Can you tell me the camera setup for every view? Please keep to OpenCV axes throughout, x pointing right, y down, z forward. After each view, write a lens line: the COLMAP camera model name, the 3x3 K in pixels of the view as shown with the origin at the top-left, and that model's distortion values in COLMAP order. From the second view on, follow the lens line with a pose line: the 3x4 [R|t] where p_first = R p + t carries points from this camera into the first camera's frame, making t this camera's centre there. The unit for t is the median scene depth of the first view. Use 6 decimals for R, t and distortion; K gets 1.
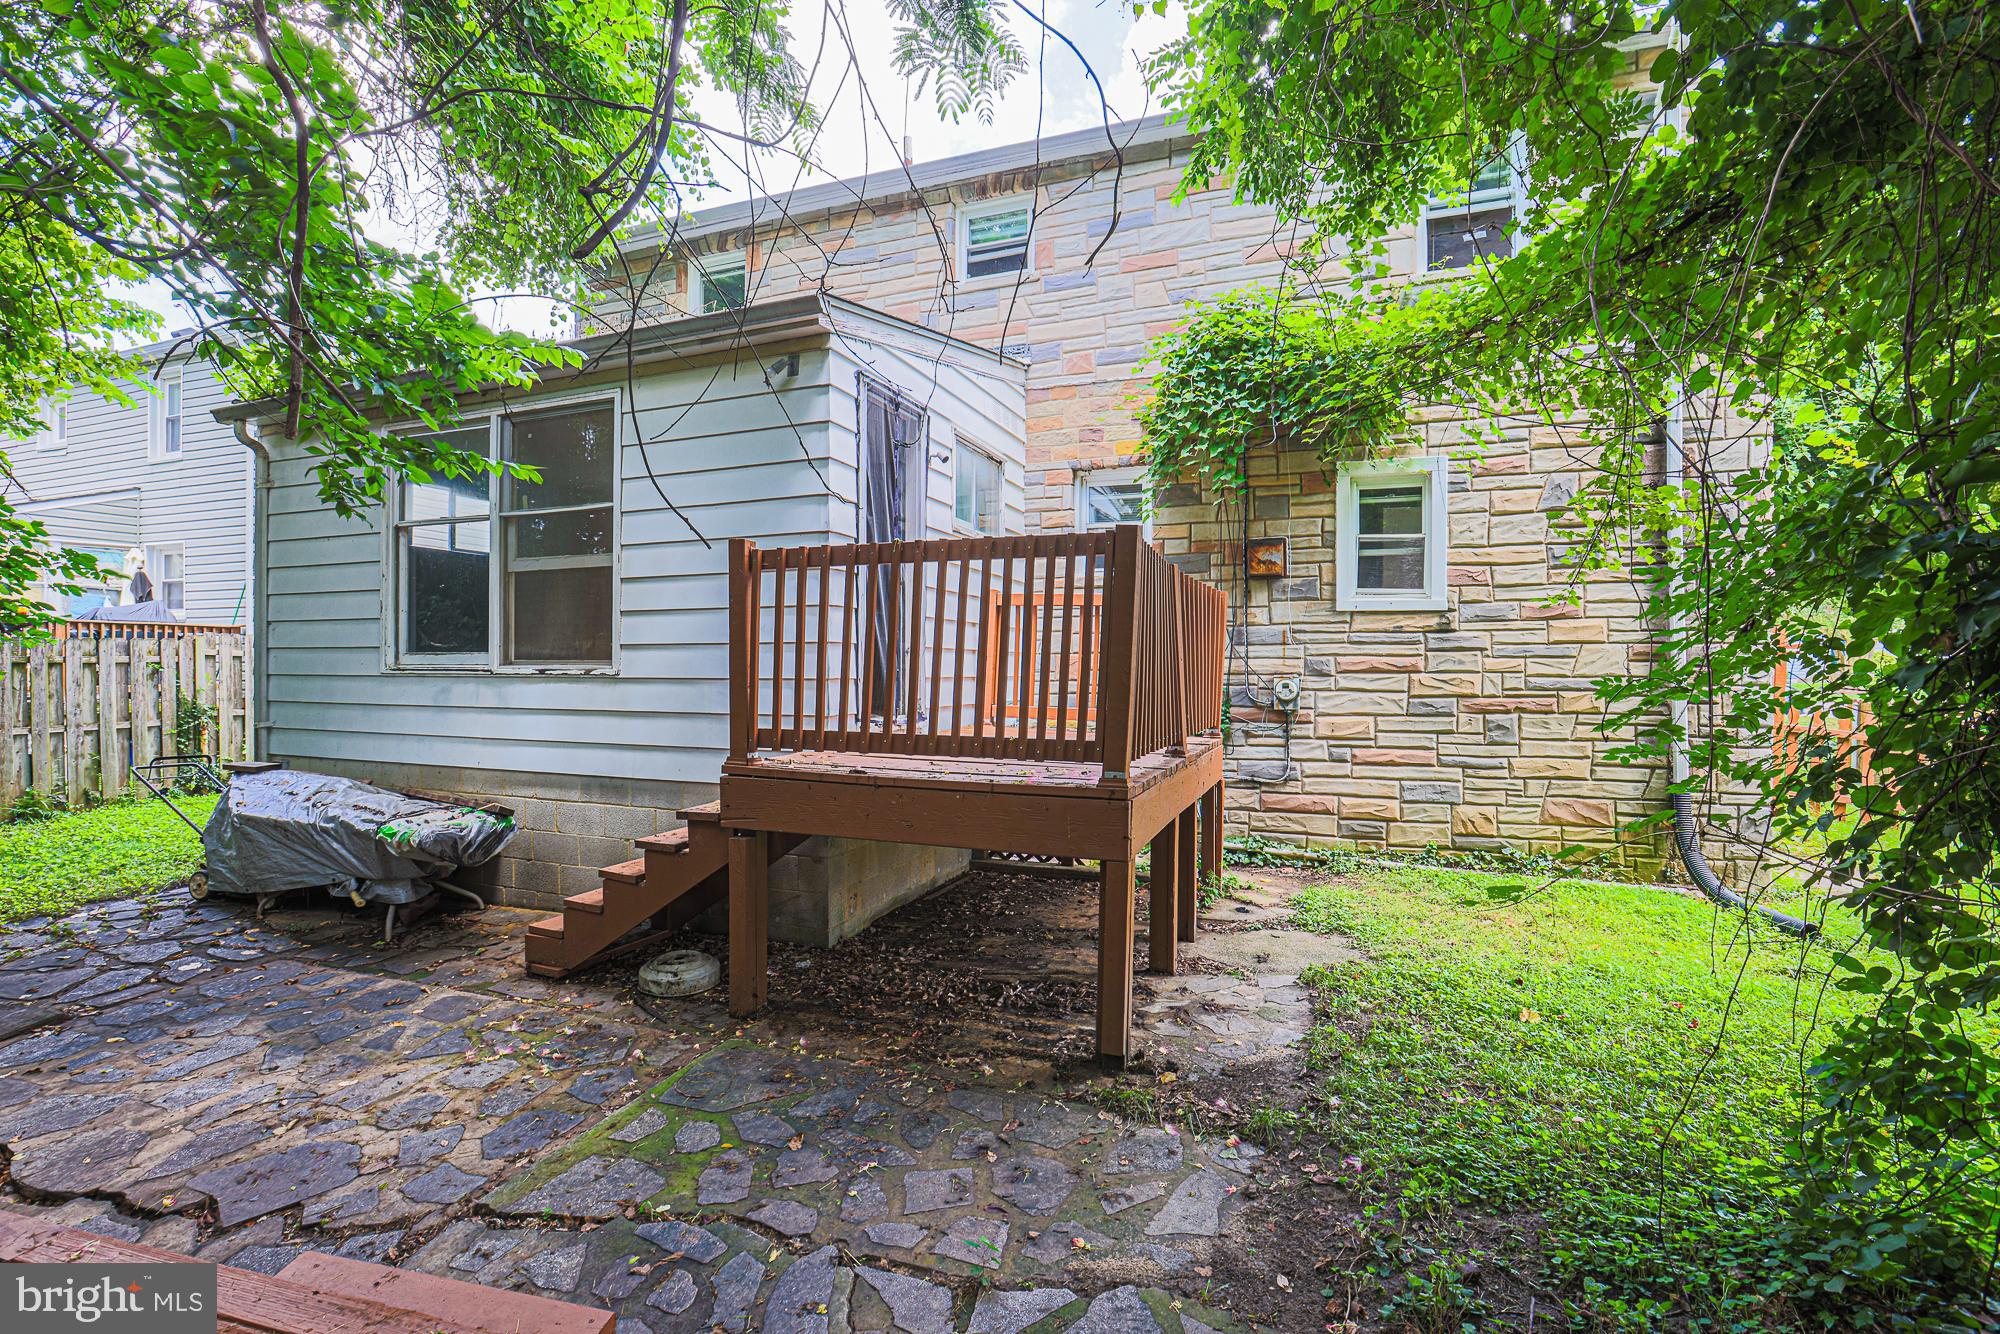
lens RADIAL K [[928.1, 0, 993.8], [0, 928.1, 650.0], [0, 0, 1]] dist [-0.048994, 0.017437]
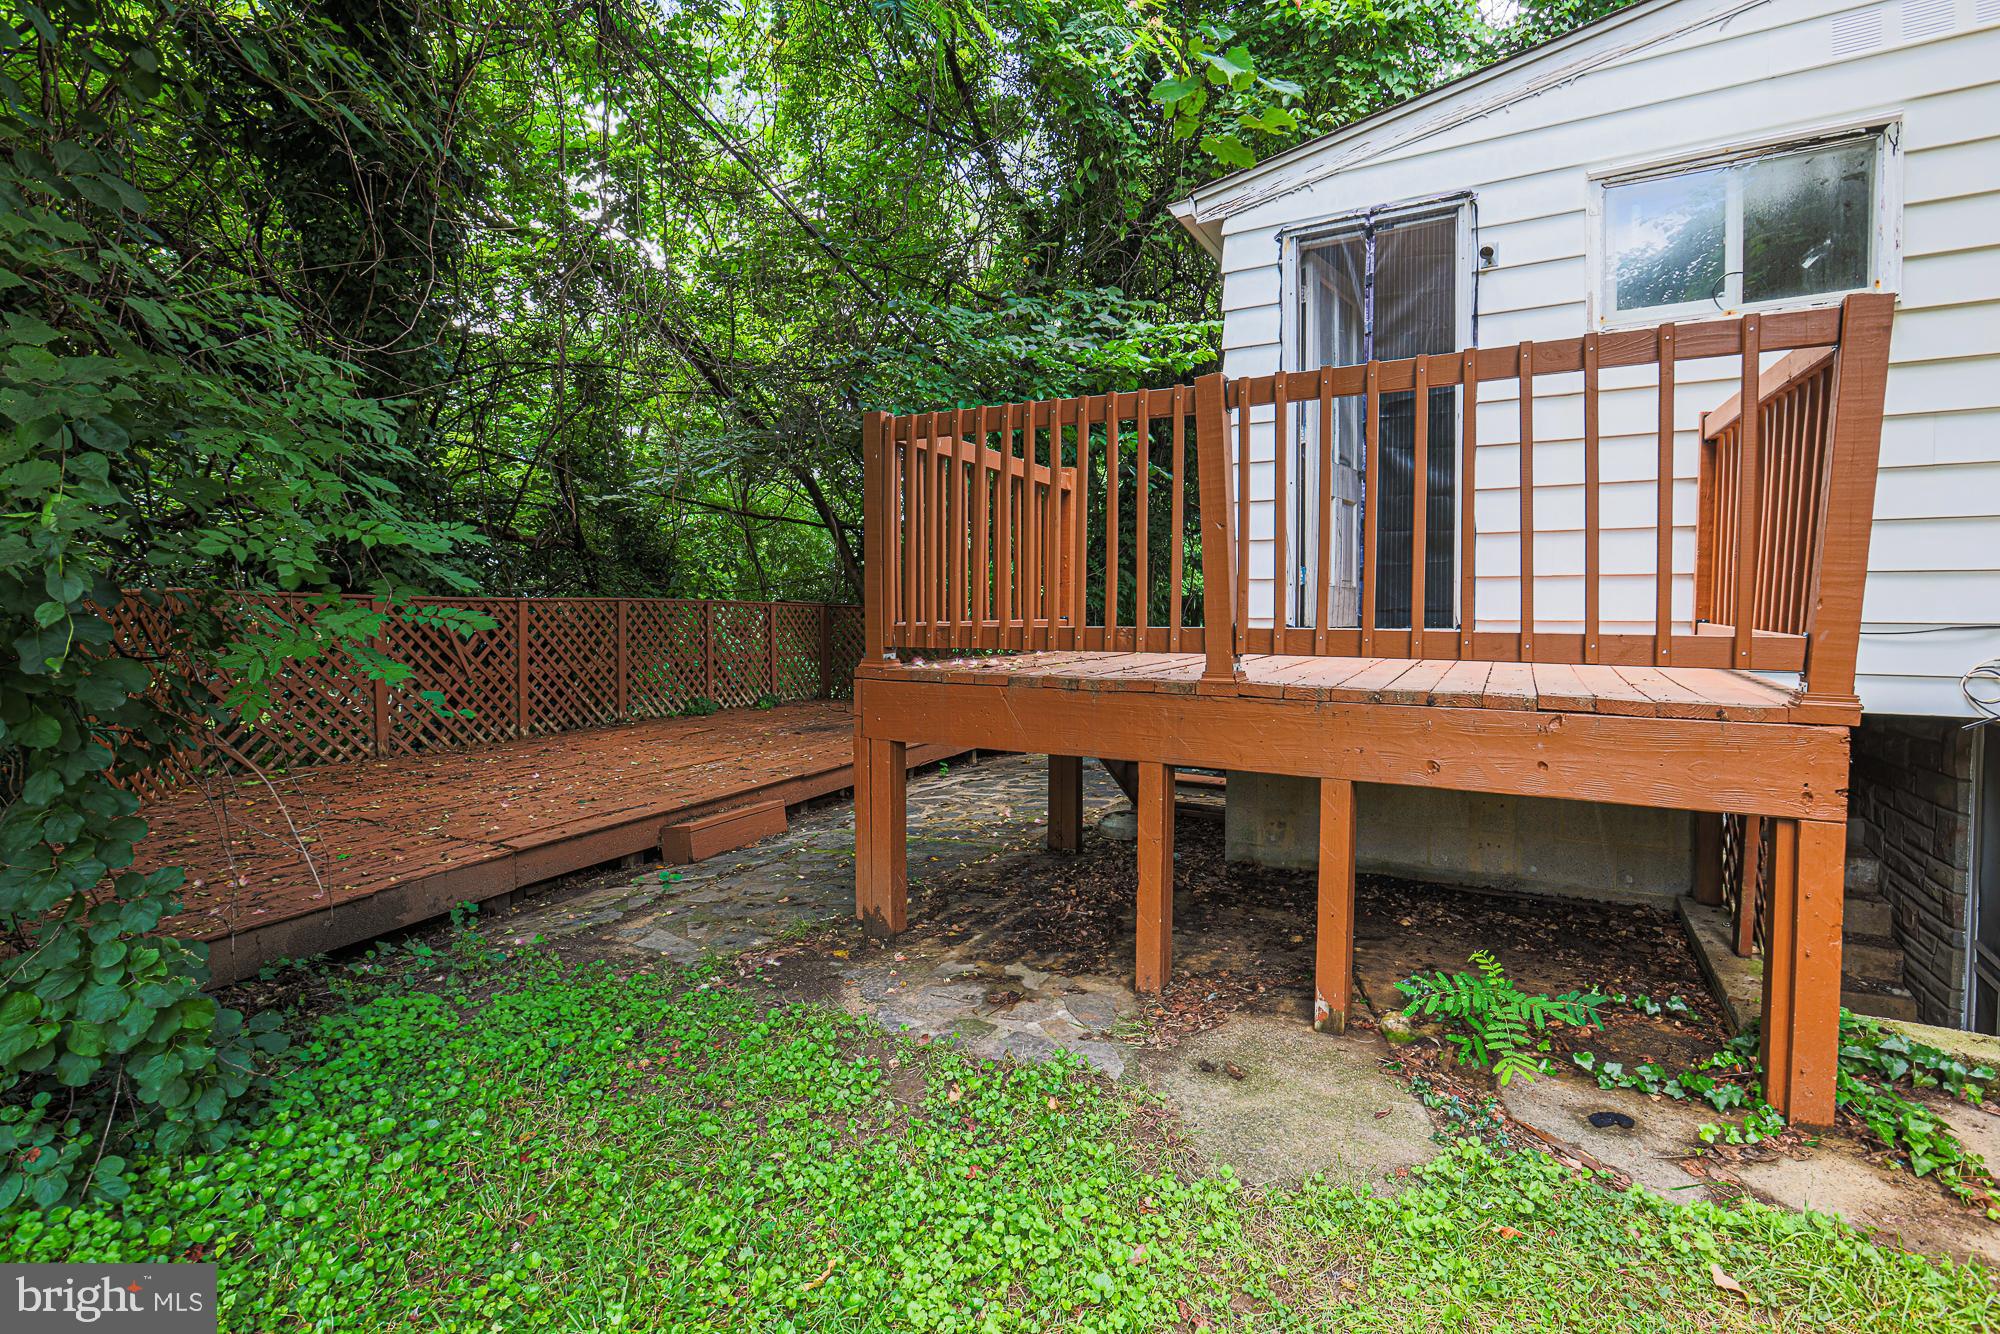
lens RADIAL K [[928.1, 0, 993.8], [0, 928.1, 650.0], [0, 0, 1]] dist [-0.048994, 0.017437]
pose [[-0.162051, 0.035037, -0.986160, 0.928148], [0.013664, 0.999353, 0.033260, 0.078443], [0.986688, -0.008085, -0.162425, 1.067540]]
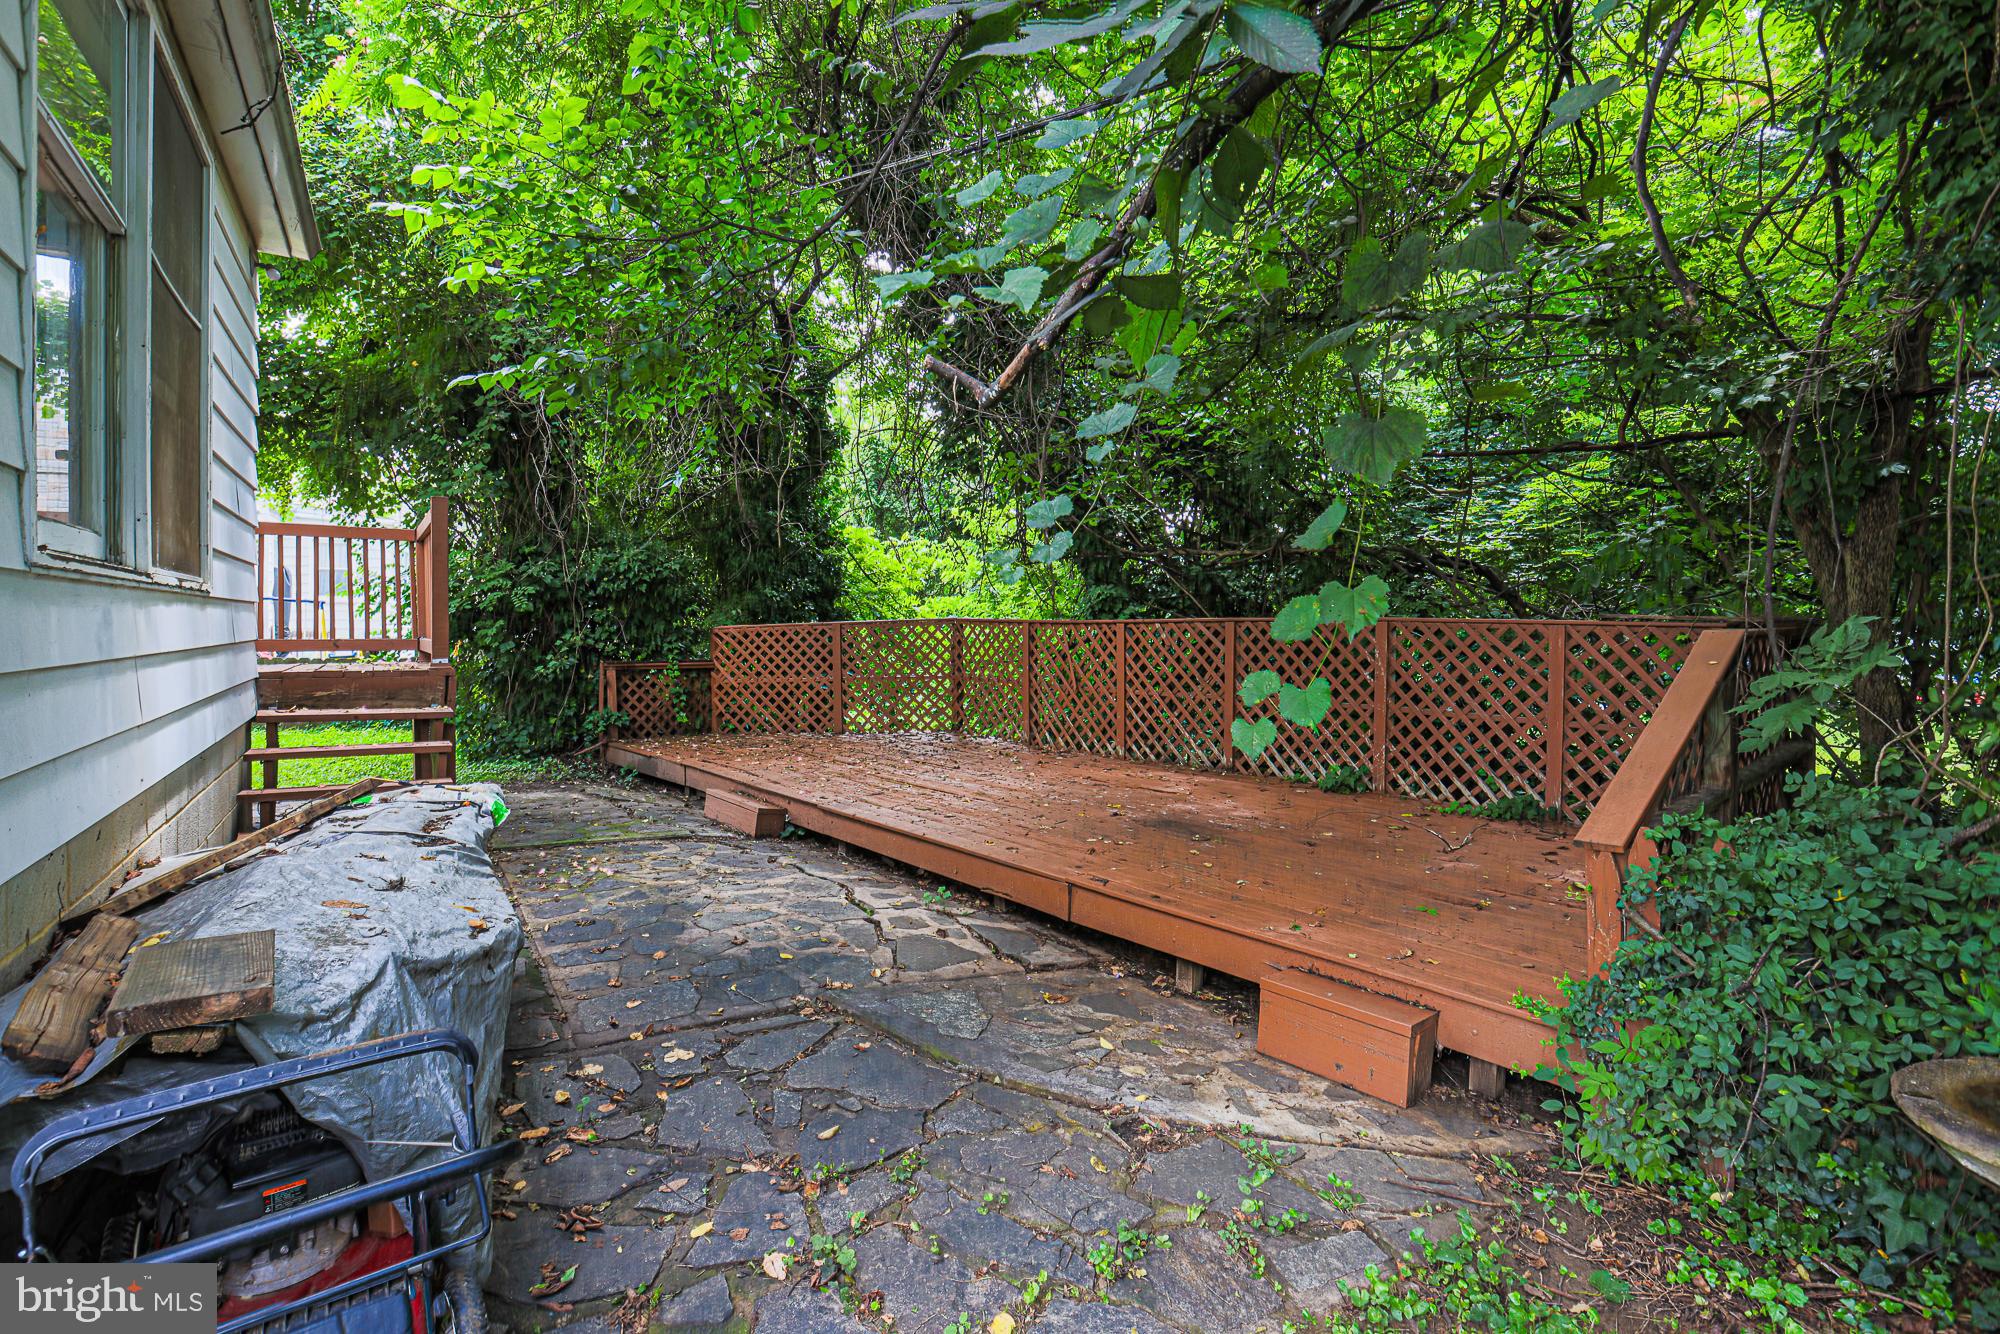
lens RADIAL K [[915.8, 0, 998.9], [0, 915.8, 645.5], [0, 0, 1]] dist [-0.045108, 0.015505]
pose [[-0.822675, -0.019105, 0.568190, -1.572900], [-0.017865, 0.999810, 0.007752, 0.064365], [-0.568231, -0.003773, -0.822861, 1.535203]]
